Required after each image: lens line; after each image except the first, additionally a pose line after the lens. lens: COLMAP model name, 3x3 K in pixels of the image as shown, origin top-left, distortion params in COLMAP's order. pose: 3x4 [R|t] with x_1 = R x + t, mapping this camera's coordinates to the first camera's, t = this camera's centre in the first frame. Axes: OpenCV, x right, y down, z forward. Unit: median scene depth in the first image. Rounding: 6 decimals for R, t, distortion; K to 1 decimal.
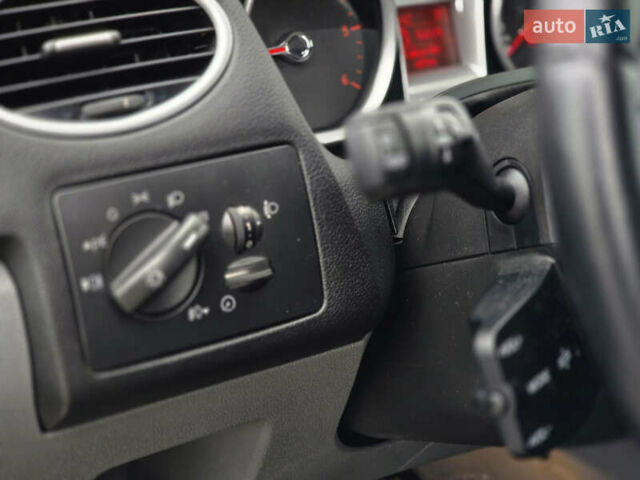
lens RADIAL K [[1224.6, 0, 334.1], [0, 1224.6, 237.9], [0, 0, 1]] dist [-0.045268, 0.711934]
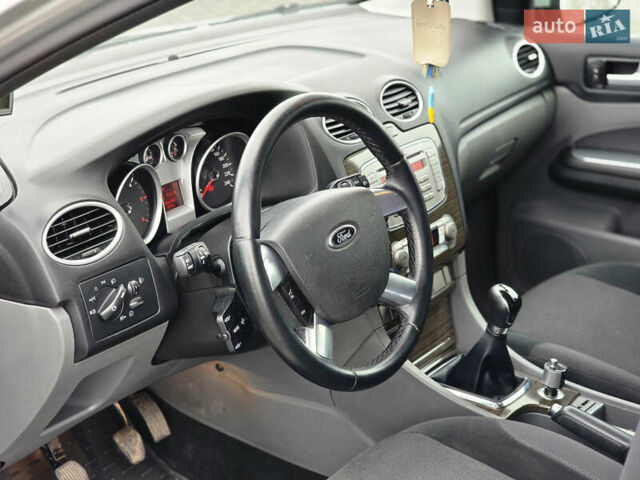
lens RADIAL K [[1224.6, 0, 334.1], [0, 1224.6, 237.9], [0, 0, 1]] dist [-0.045268, 0.711934]
pose [[0.945573, -0.078450, 0.315812, -0.565919], [0.067122, 0.996656, 0.046609, -0.245191], [-0.318412, -0.022874, 0.947676, -2.050815]]
